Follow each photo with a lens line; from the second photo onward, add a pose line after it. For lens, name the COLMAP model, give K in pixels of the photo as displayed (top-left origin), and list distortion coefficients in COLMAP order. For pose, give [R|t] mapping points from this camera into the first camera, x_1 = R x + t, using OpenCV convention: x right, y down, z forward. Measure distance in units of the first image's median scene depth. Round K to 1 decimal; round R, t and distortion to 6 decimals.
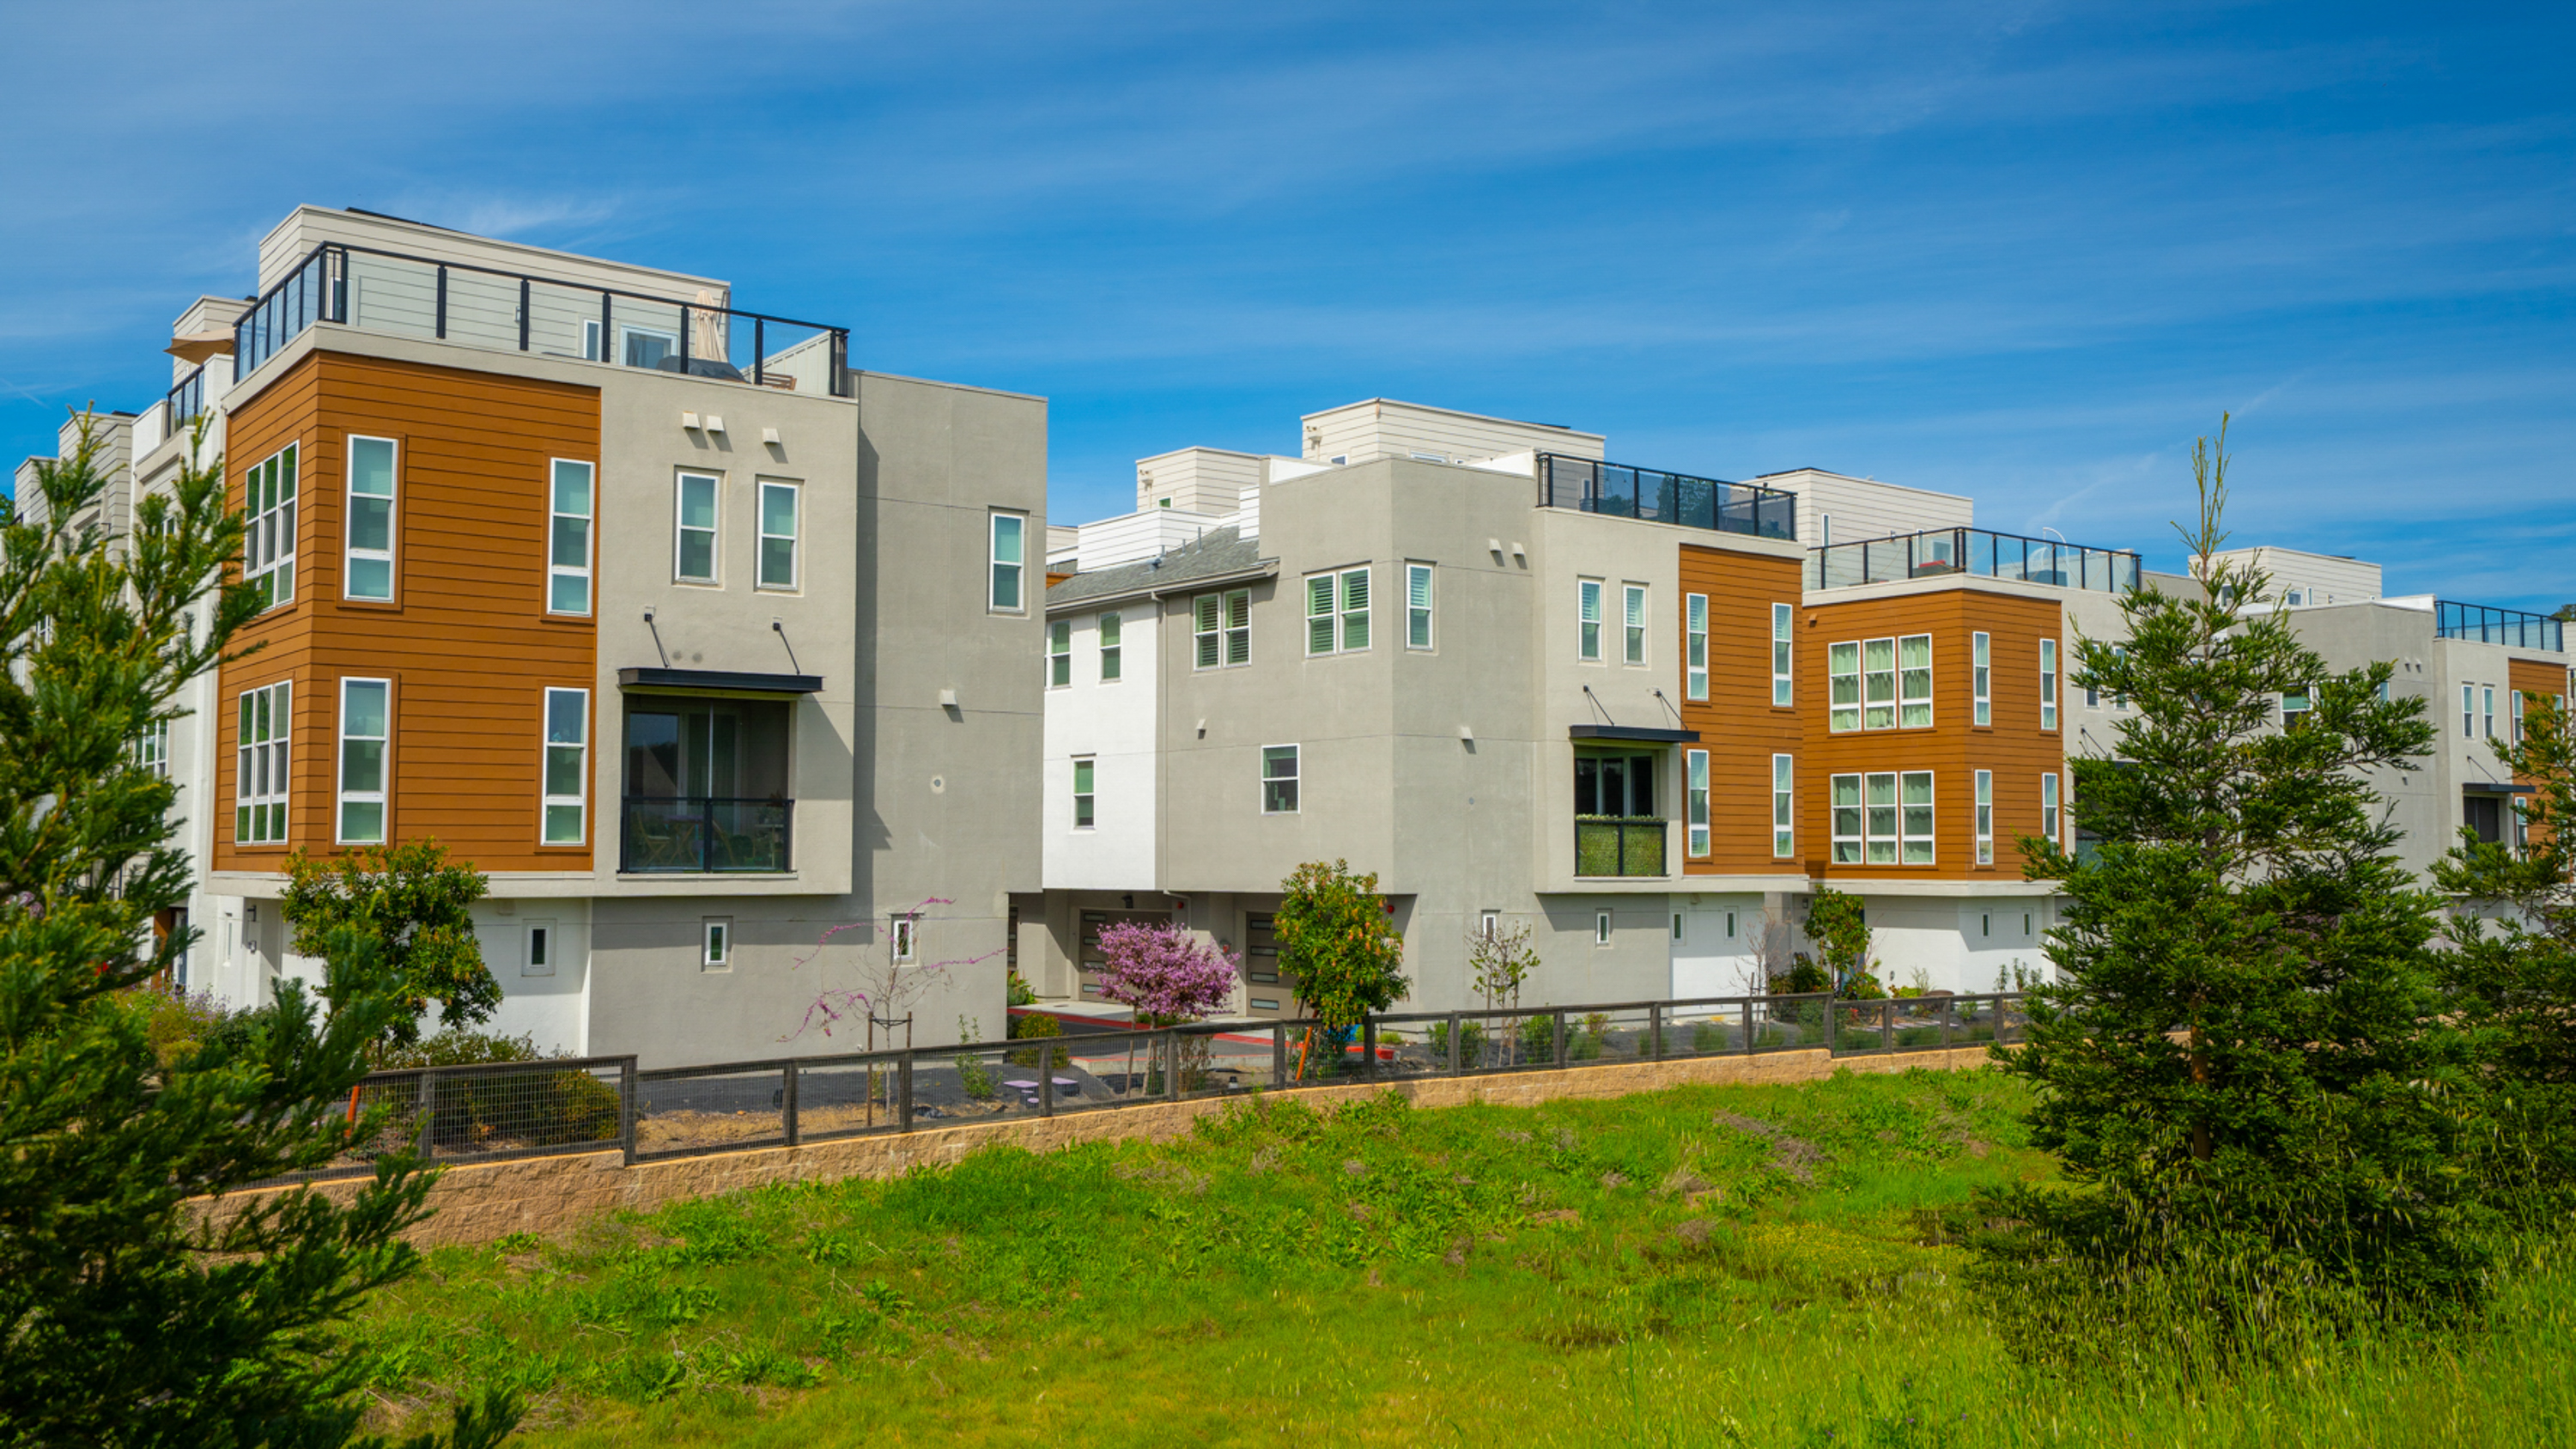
lens RADIAL K [[2149.5, 0, 1288.0], [0, 2149.5, 724.5], [0, 0, 1]] dist [0.069351, -0.002695]
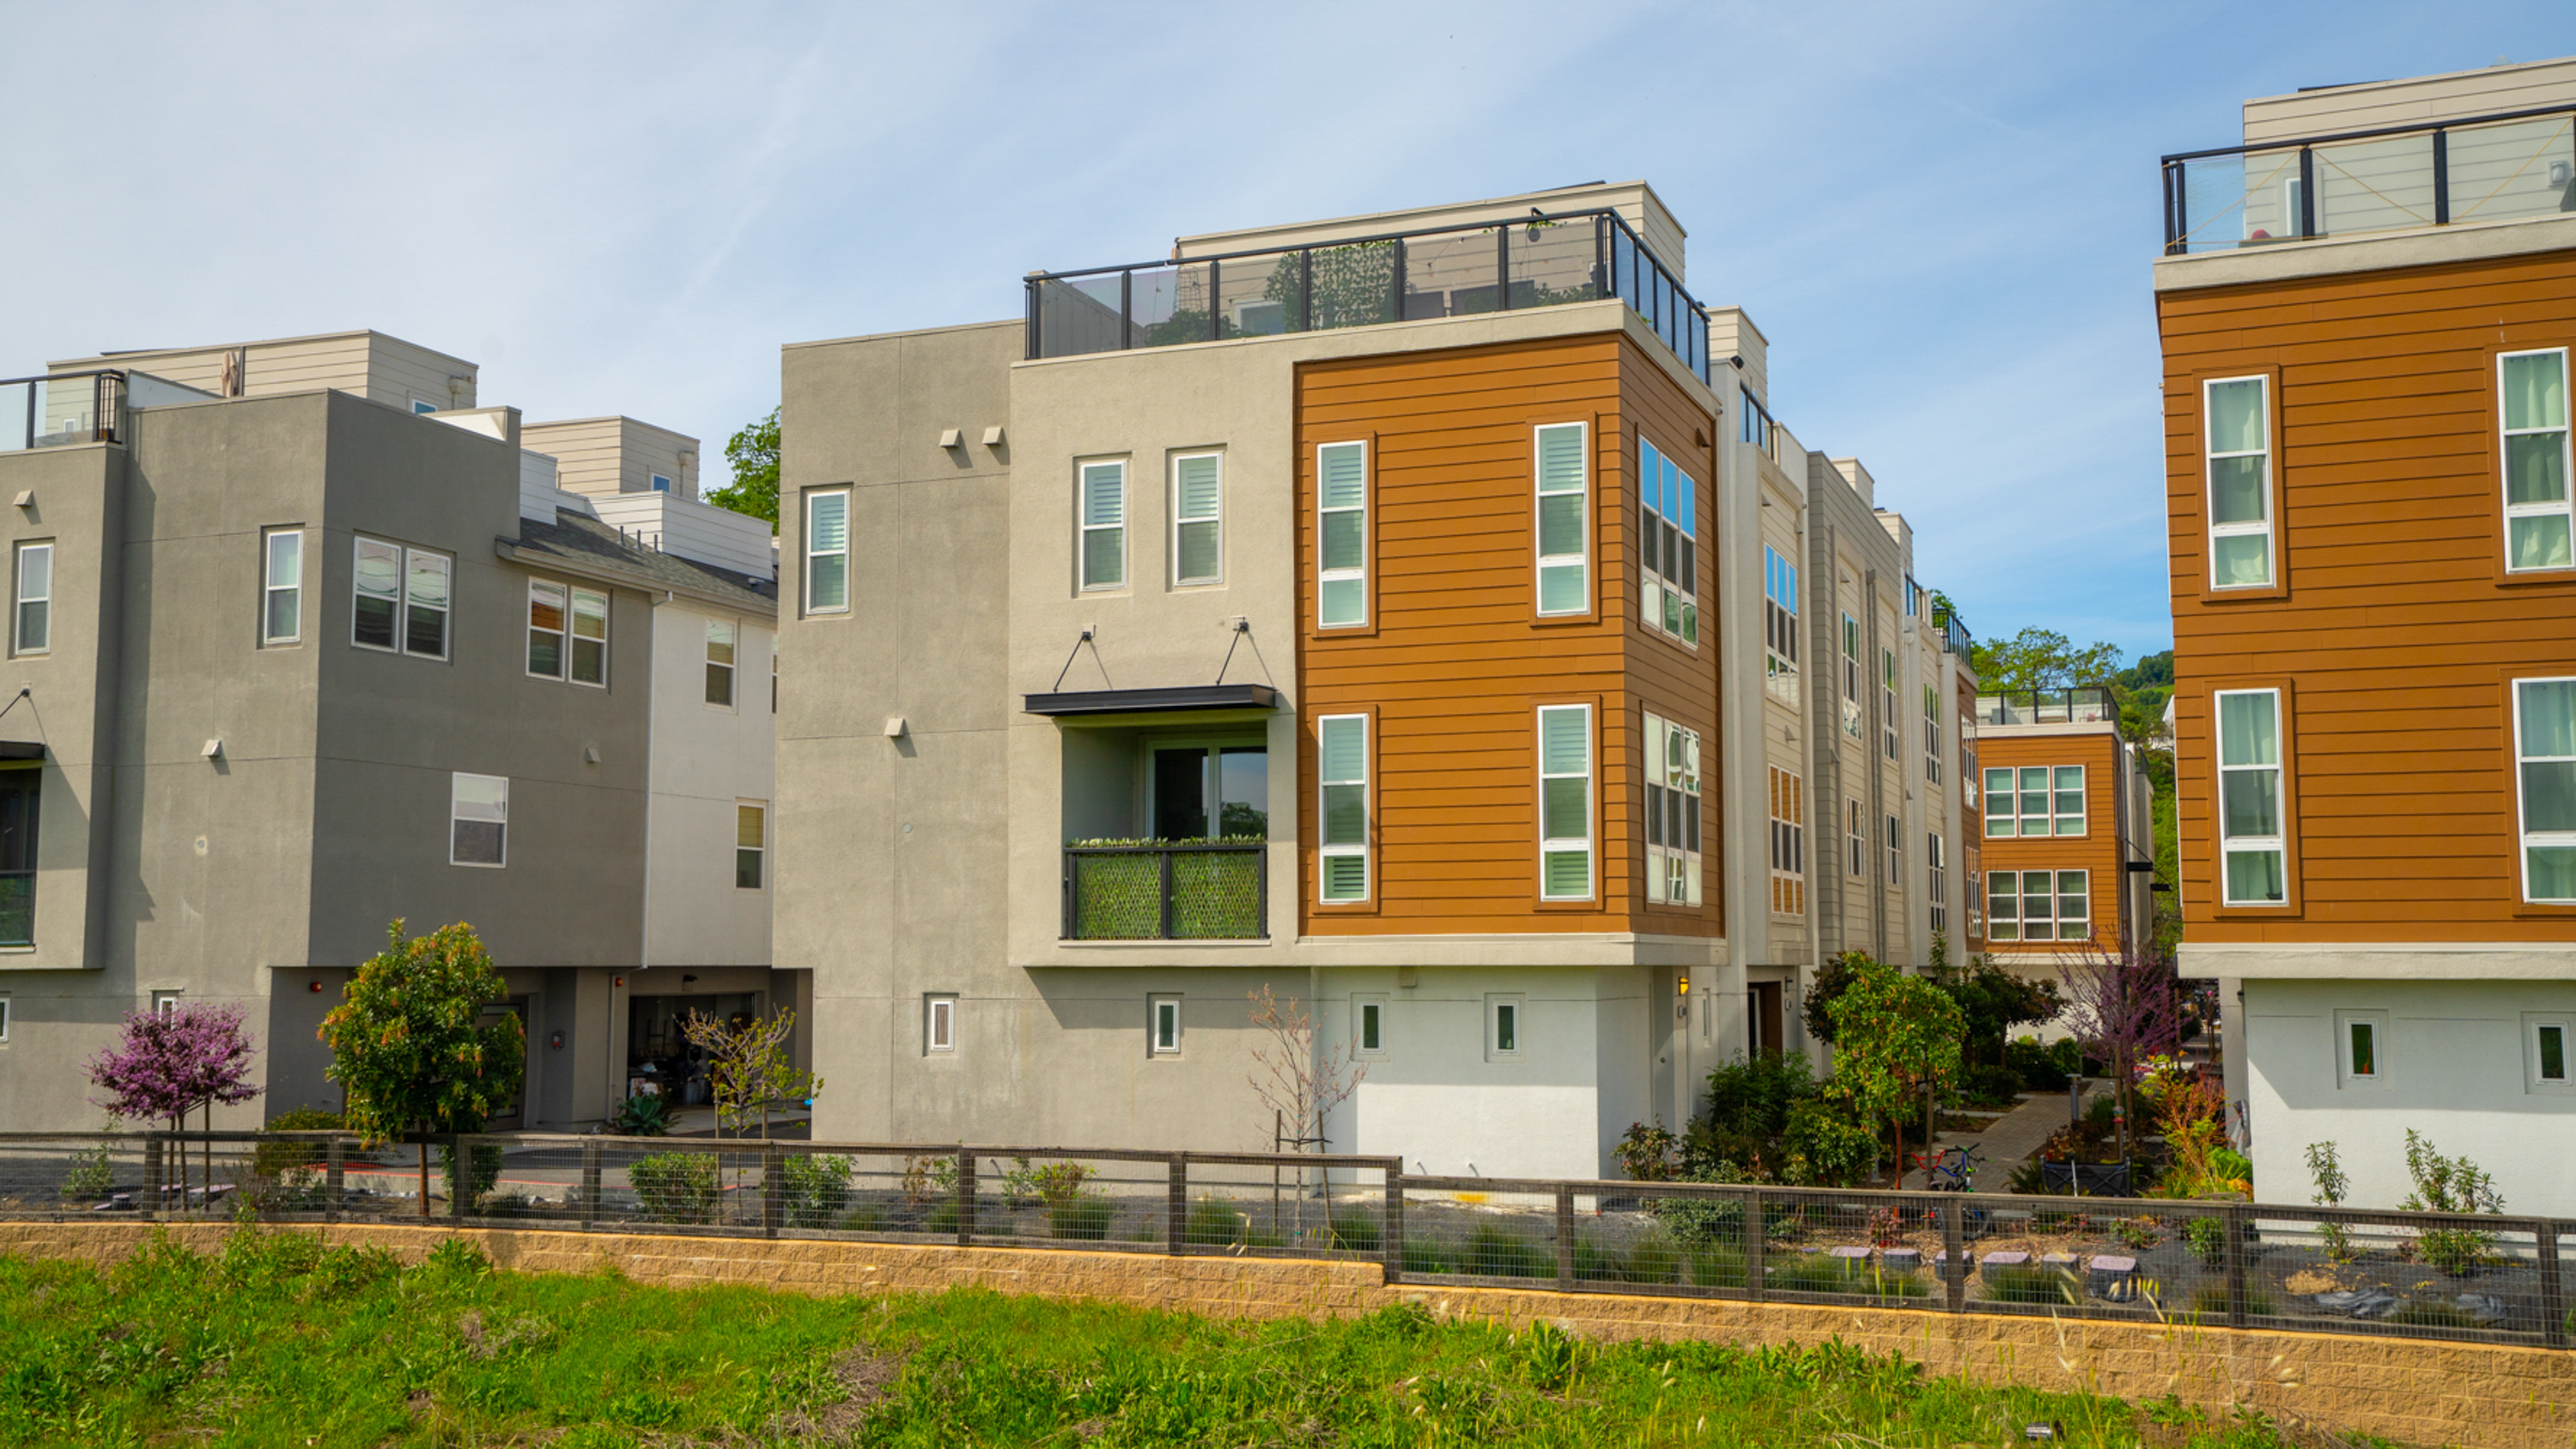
lens RADIAL K [[2795.8, 0, 1288.3], [0, 2795.8, 638.2], [0, 0, 1]] dist [0.101530, -0.014644]
pose [[0.479275, -0.099814, -0.871971, 0.845180], [0.065205, 0.994816, -0.078037, 0.049339], [0.875240, -0.019455, 0.483298, 0.641013]]
